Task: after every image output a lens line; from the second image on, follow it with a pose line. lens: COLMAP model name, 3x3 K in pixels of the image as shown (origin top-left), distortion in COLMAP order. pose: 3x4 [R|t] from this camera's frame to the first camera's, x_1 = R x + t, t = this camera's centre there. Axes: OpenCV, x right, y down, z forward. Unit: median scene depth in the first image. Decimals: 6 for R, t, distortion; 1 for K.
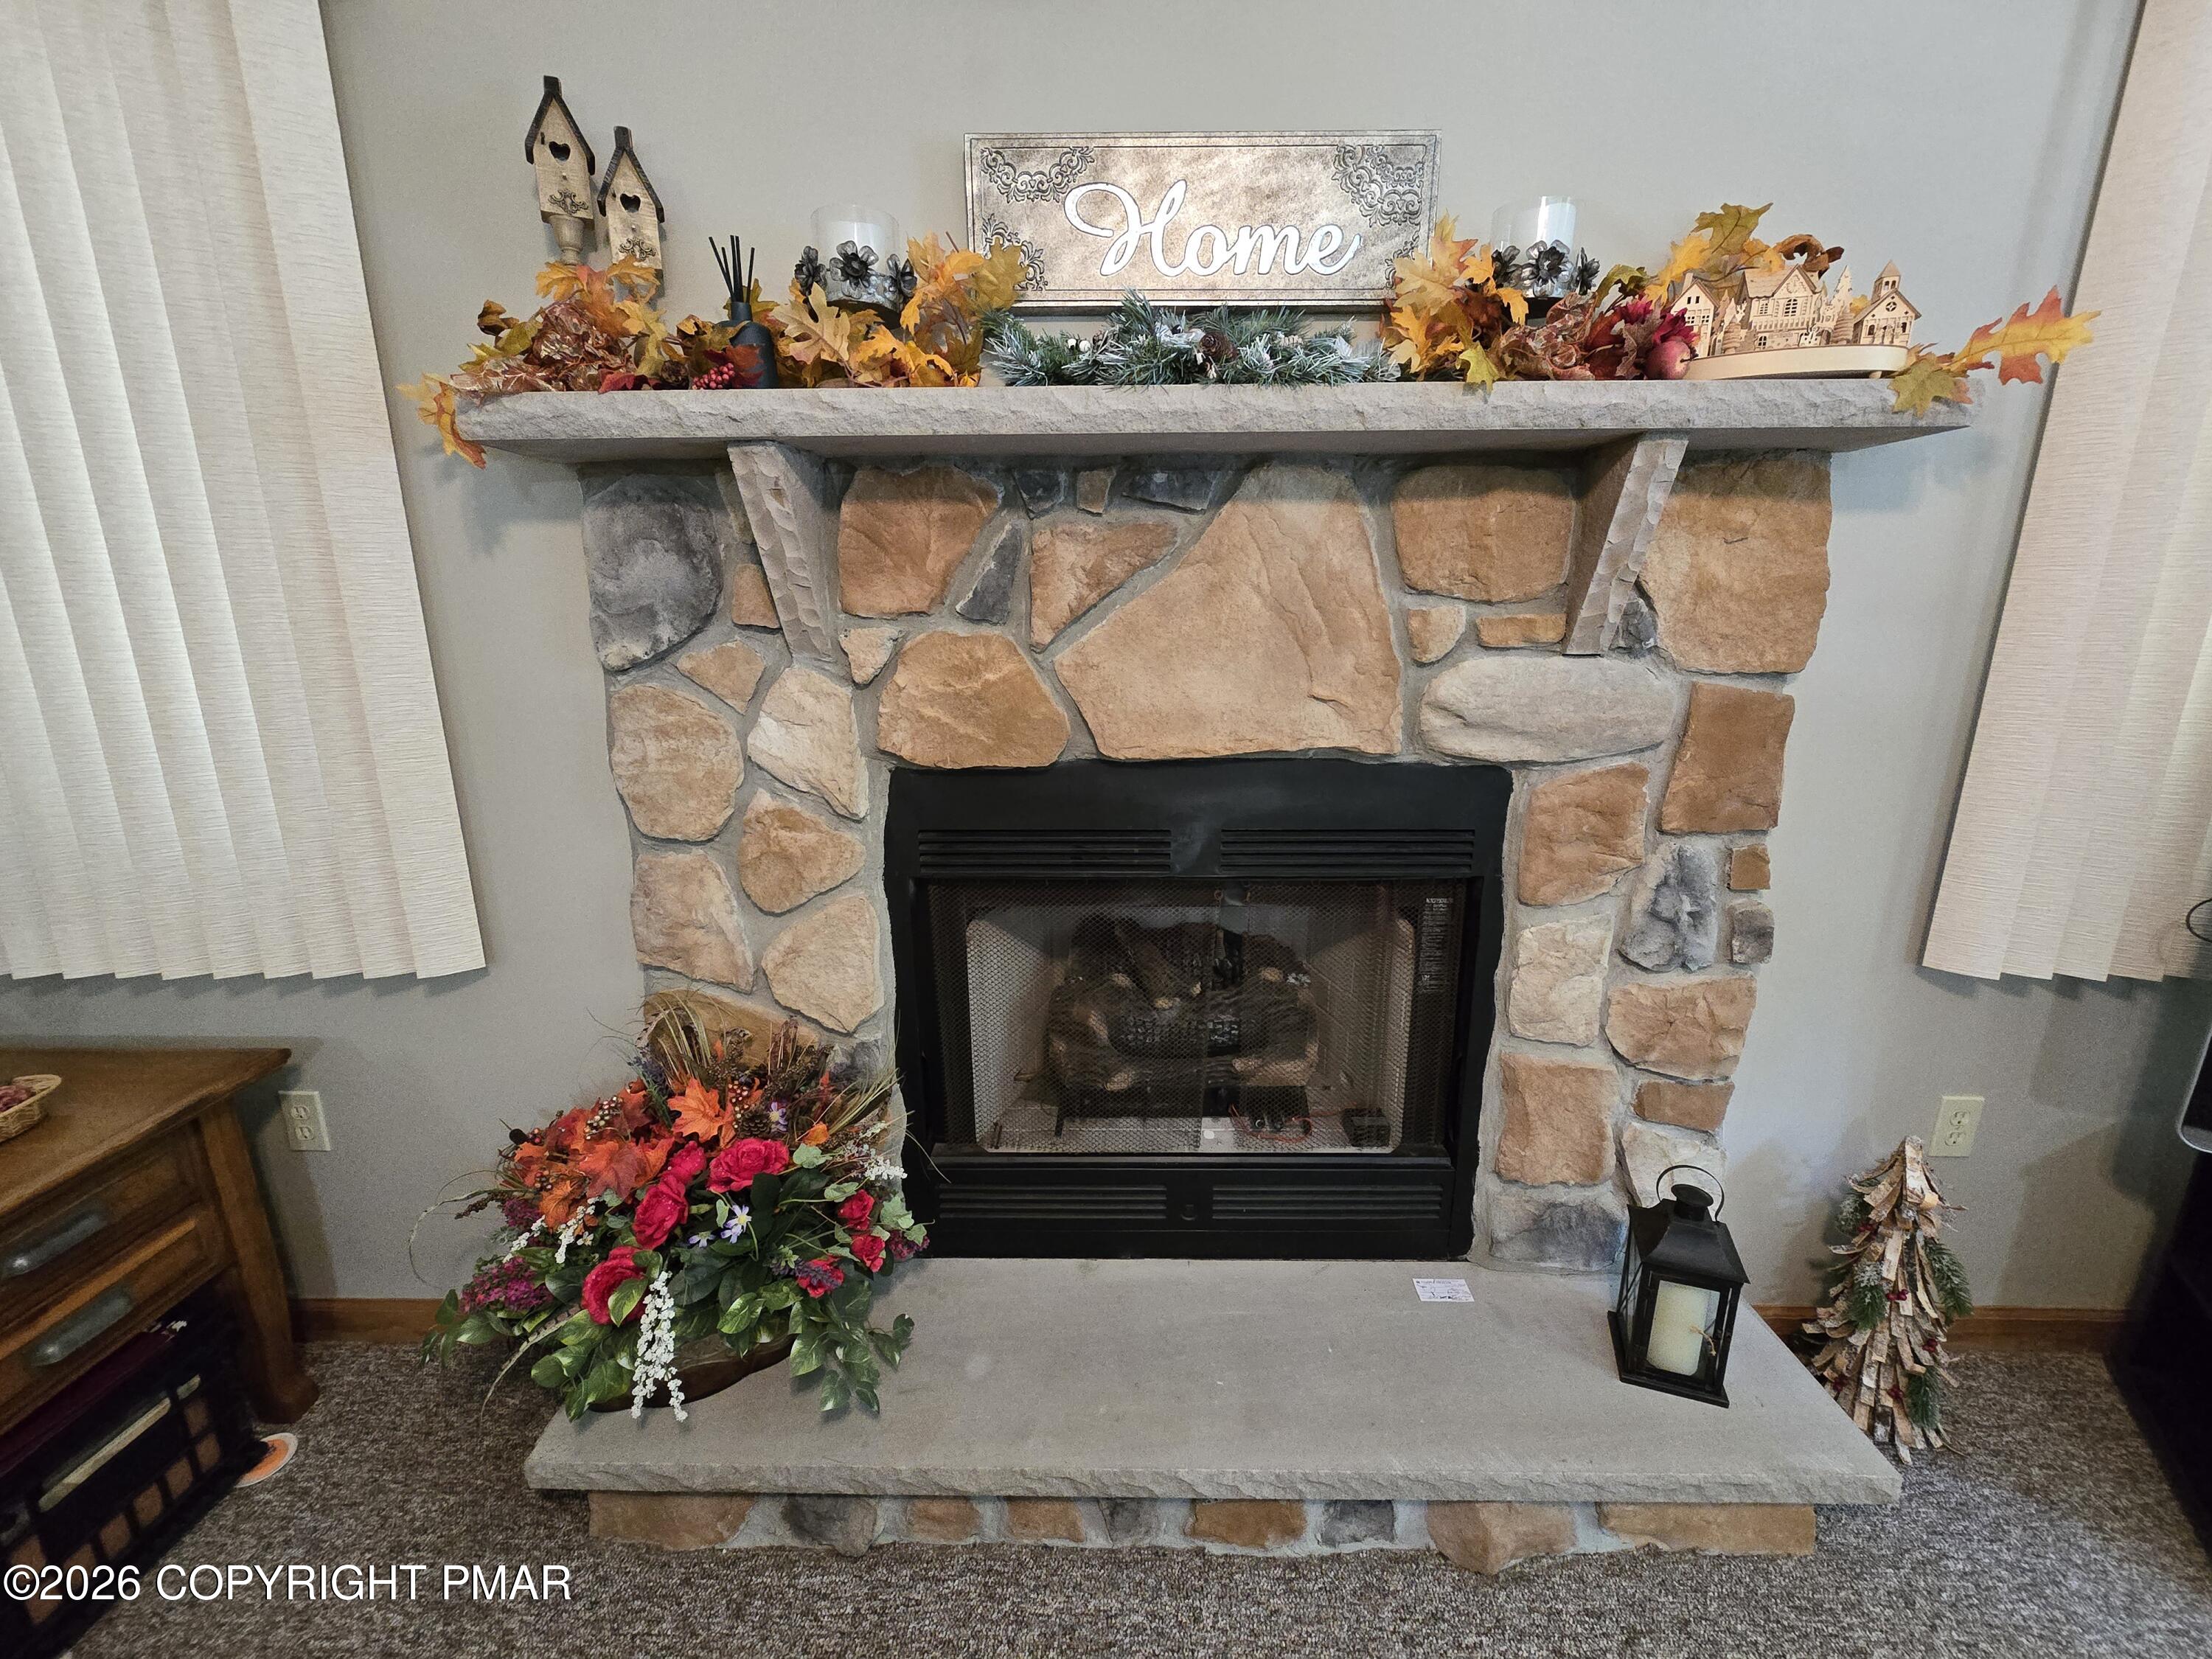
lens RADIAL K [[907.2, 0, 1117.7], [0, 907.2, 830.2], [0, 0, 1]] dist [-0.003535, 0.000570]
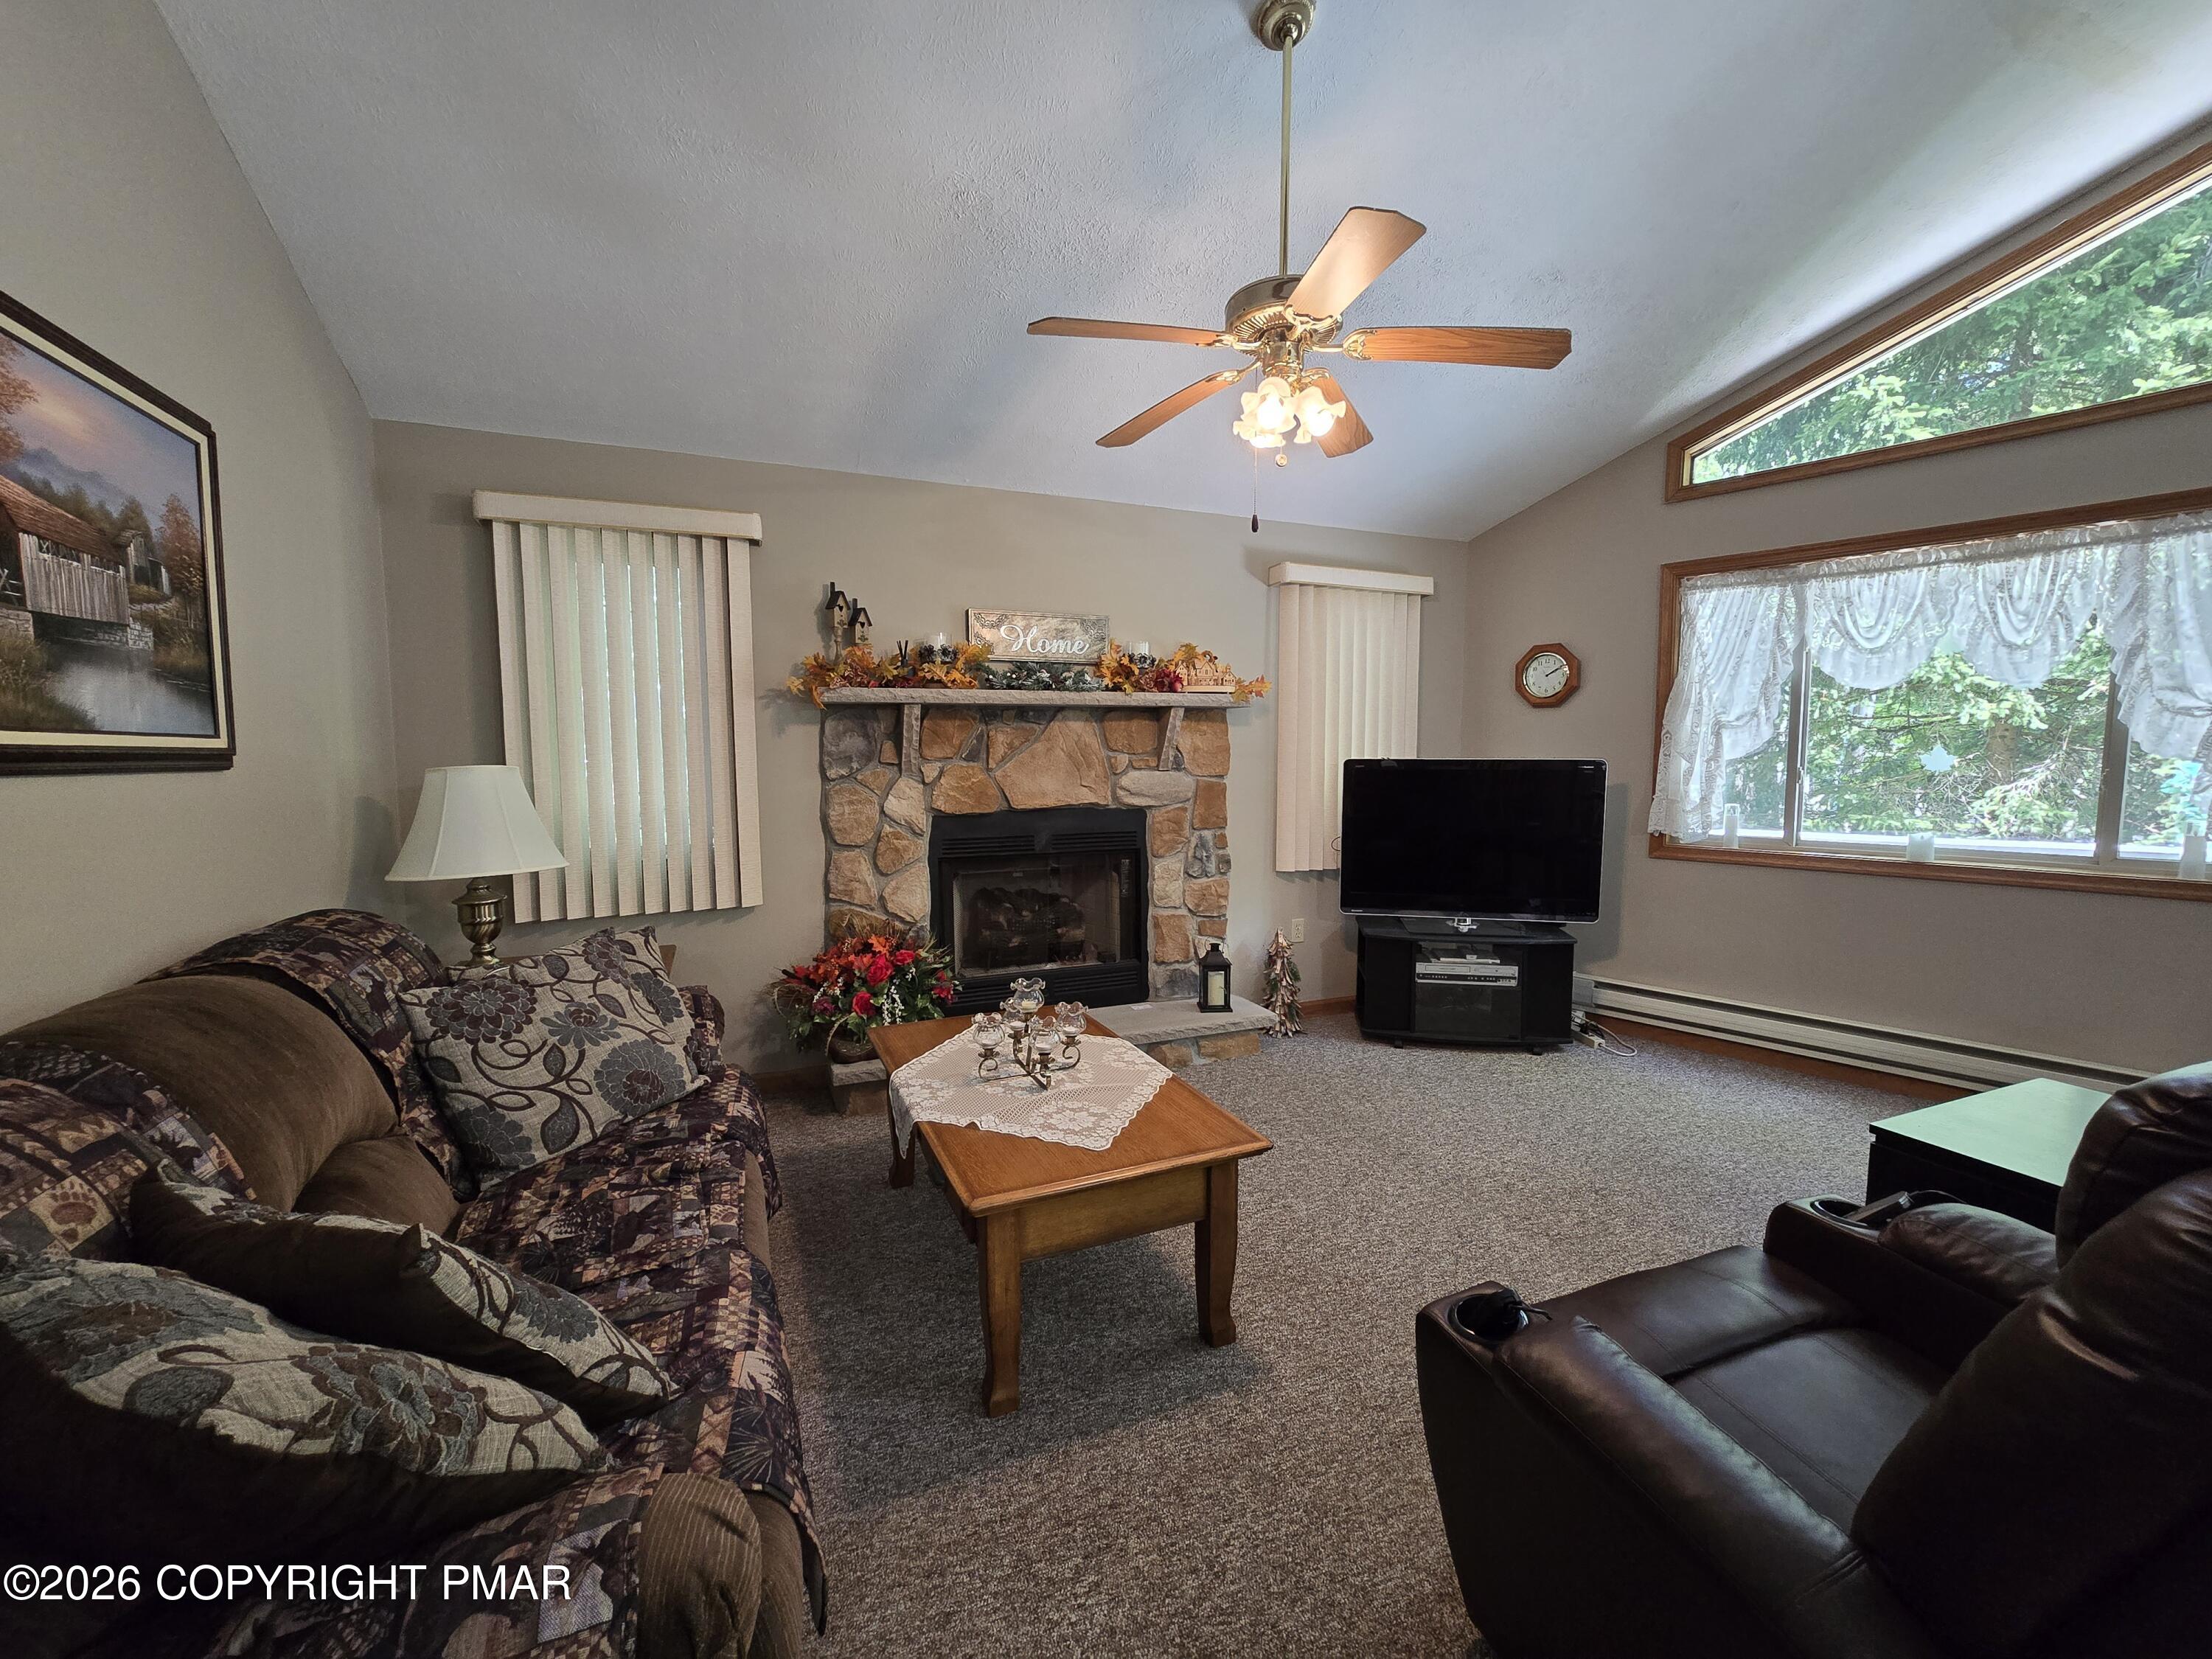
lens RADIAL K [[907.2, 0, 1114.9], [0, 907.2, 825.2], [0, 0, 1]] dist [-0.003535, 0.000570]
pose [[0.918489, -0.032684, 0.394093, -0.849729], [0.095981, 0.985204, -0.141991, 0.406307], [-0.383621, 0.168243, 0.908036, -1.682882]]
